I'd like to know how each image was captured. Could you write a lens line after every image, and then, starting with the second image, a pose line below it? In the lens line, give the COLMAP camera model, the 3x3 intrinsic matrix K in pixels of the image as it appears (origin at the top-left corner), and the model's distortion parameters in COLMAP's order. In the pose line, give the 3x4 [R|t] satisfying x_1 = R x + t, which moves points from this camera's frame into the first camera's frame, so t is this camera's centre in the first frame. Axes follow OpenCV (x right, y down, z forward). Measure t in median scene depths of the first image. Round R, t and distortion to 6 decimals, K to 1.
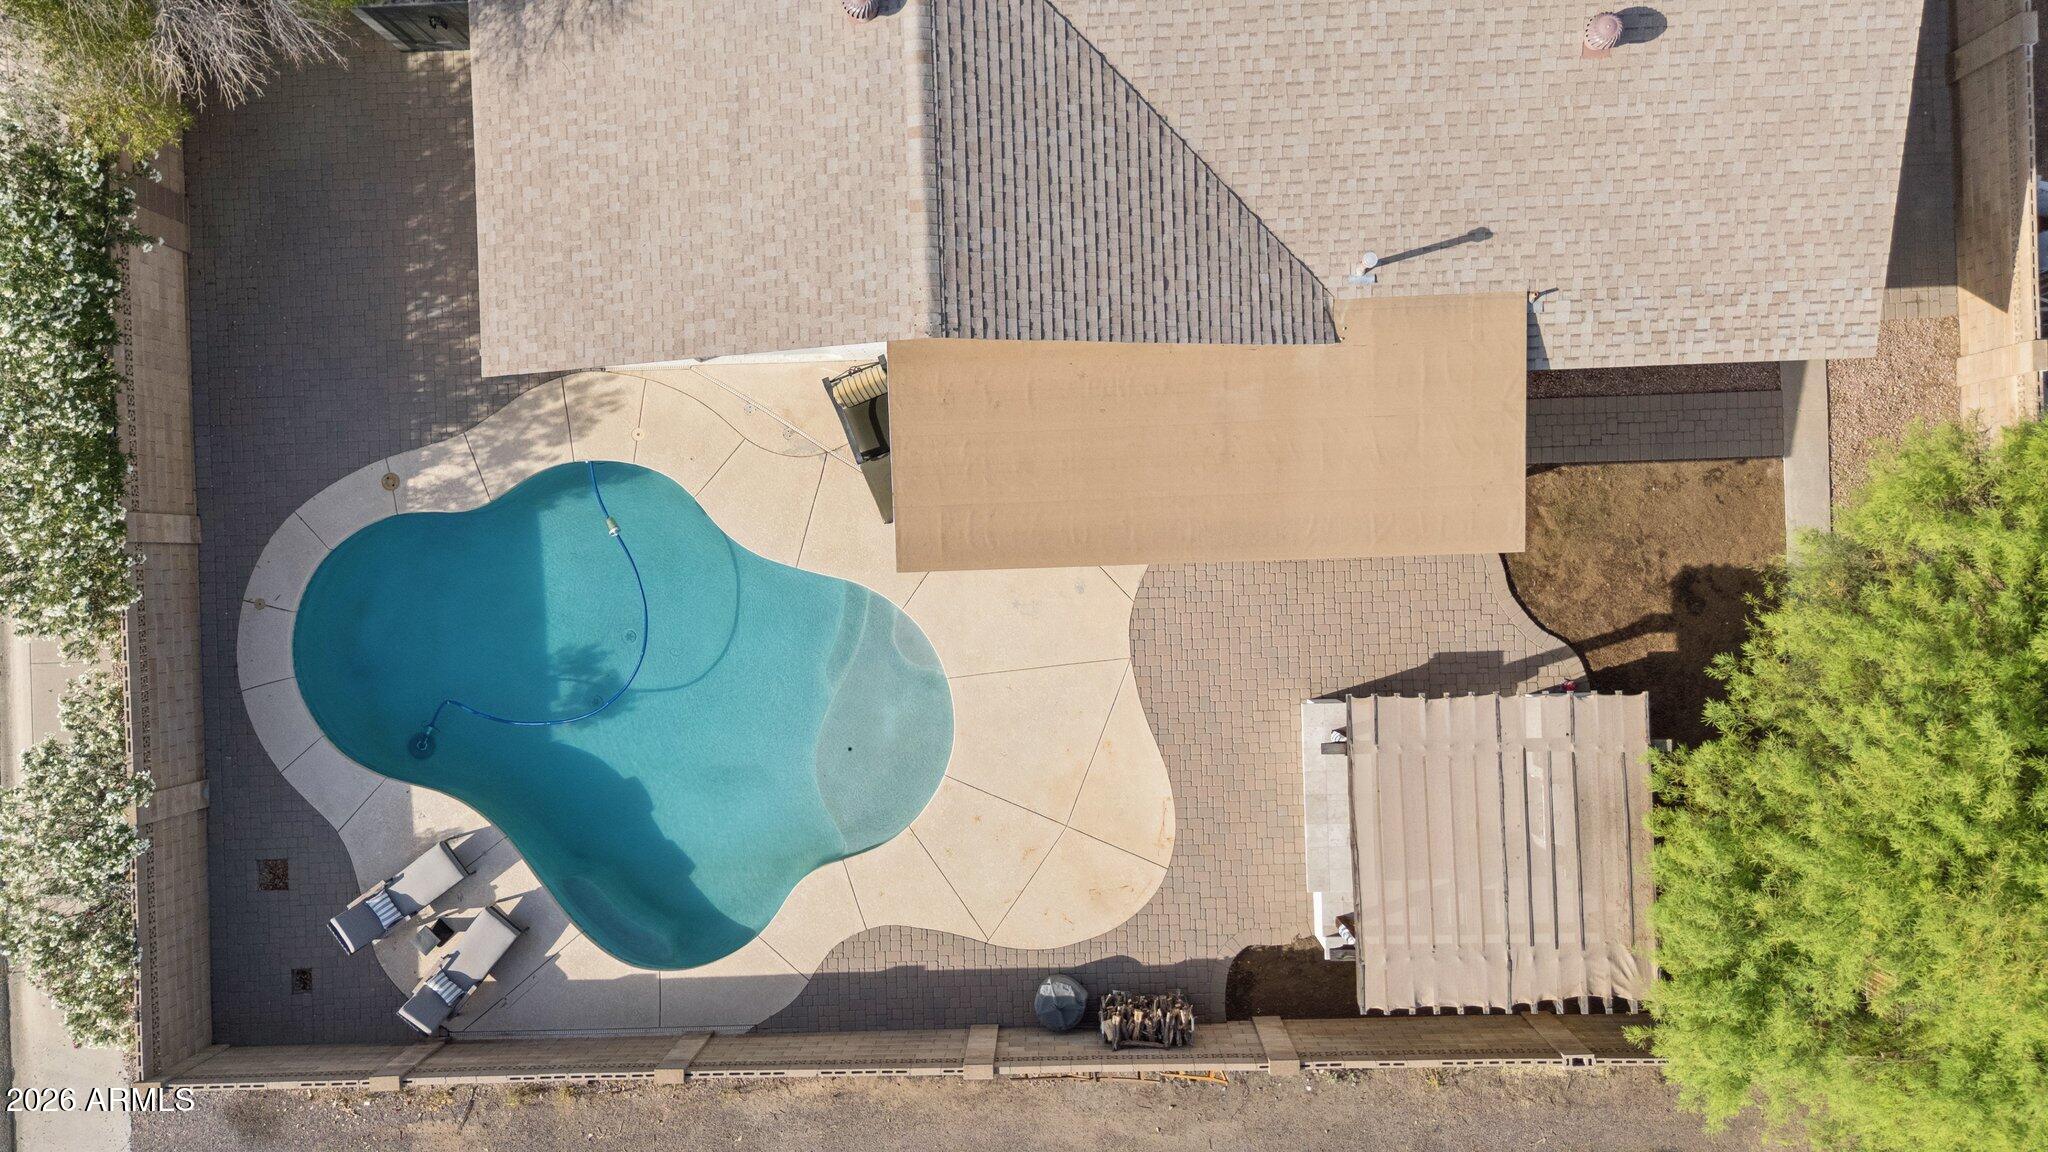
lens RADIAL K [[1516.9, 0, 1024.0], [0, 1516.9, 576.0], [0, 0, 1]] dist [0.078481, -0.072691]
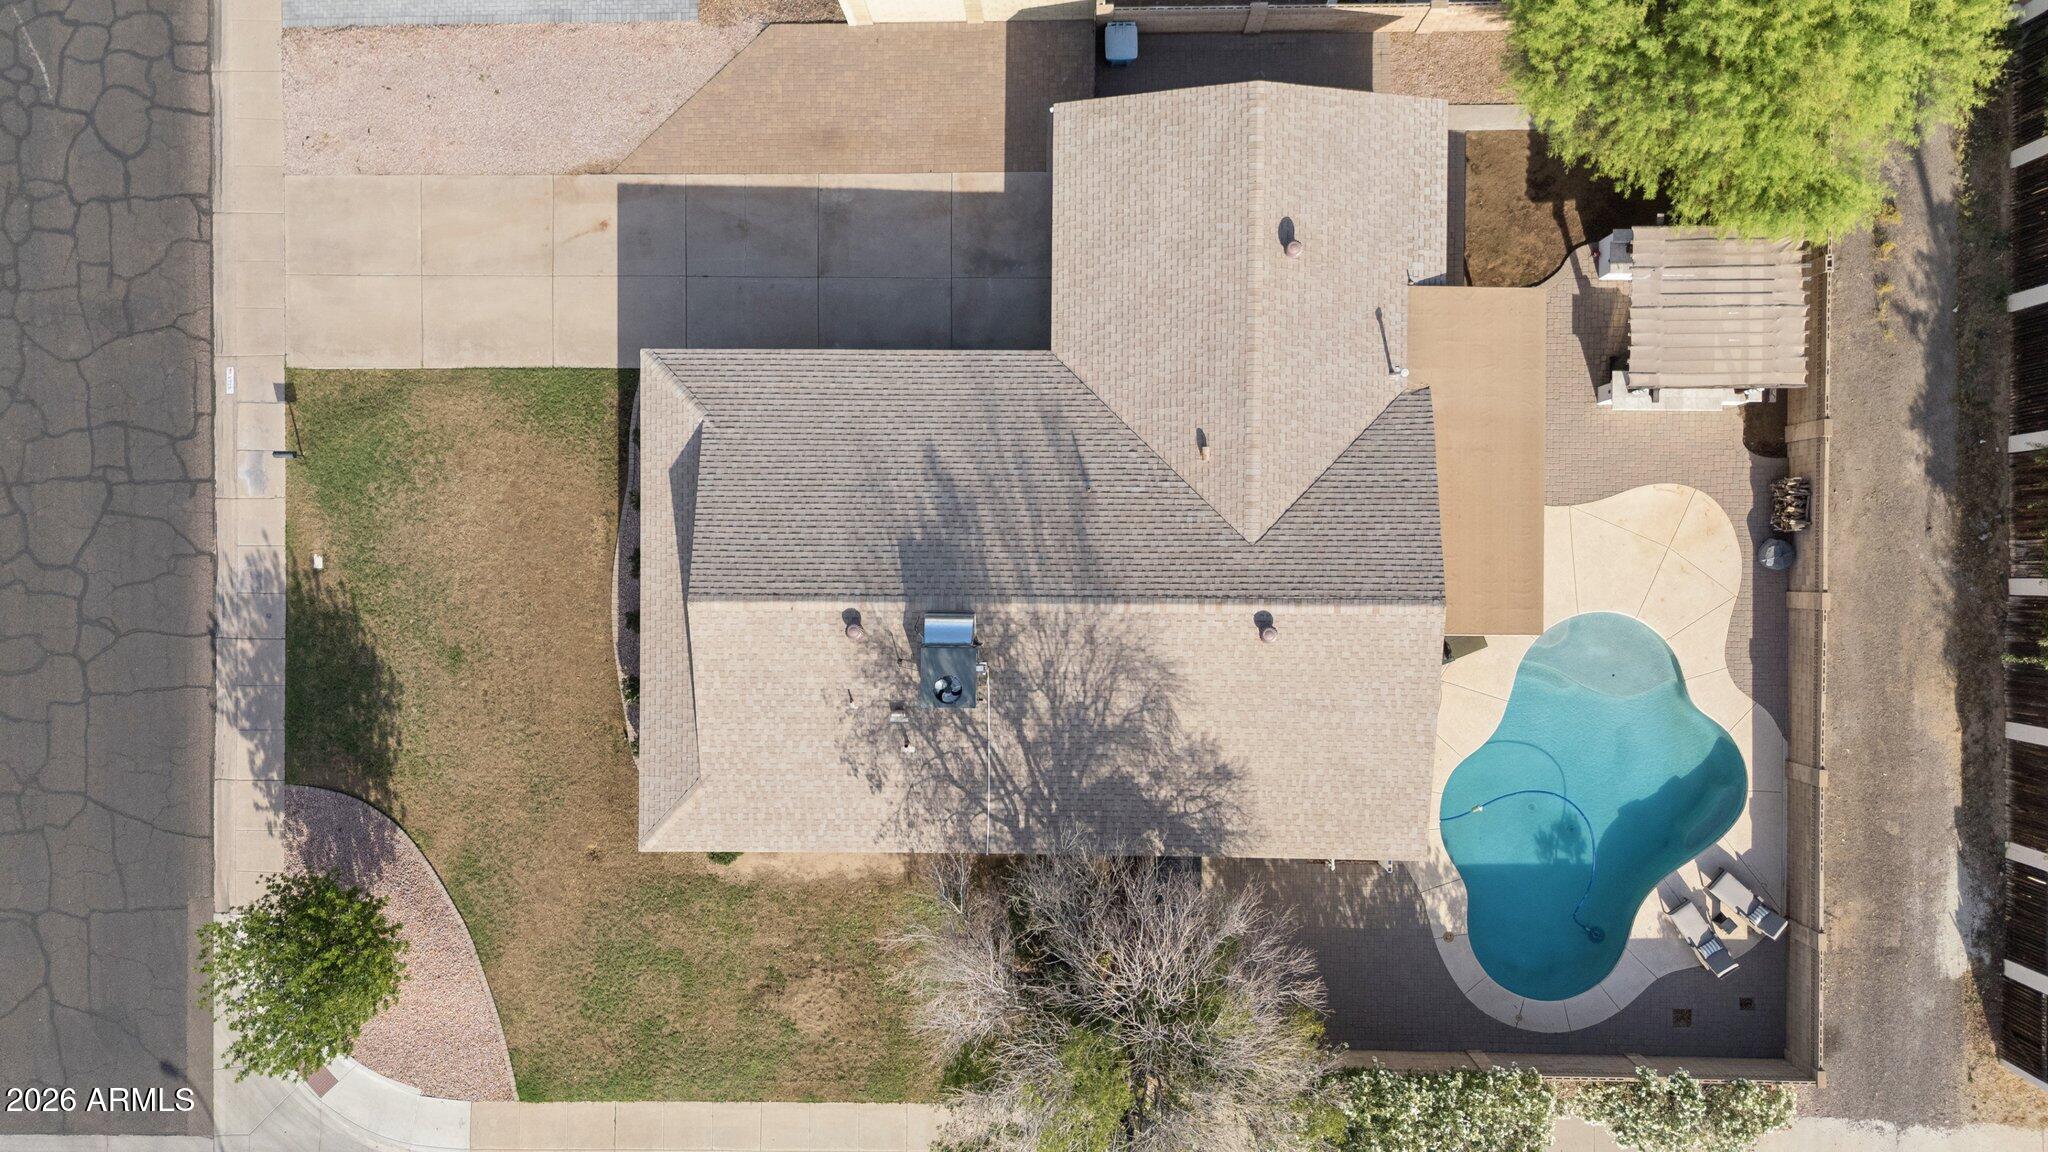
lens RADIAL K [[1516.9, 0, 1024.0], [0, 1516.9, 576.0], [0, 0, 1]] dist [0.078481, -0.072691]
pose [[0.036792, -0.998874, 0.029955, -0.083305], [0.999107, 0.036145, -0.021864, -0.529297], [0.020757, 0.030733, 0.999312, -0.747463]]
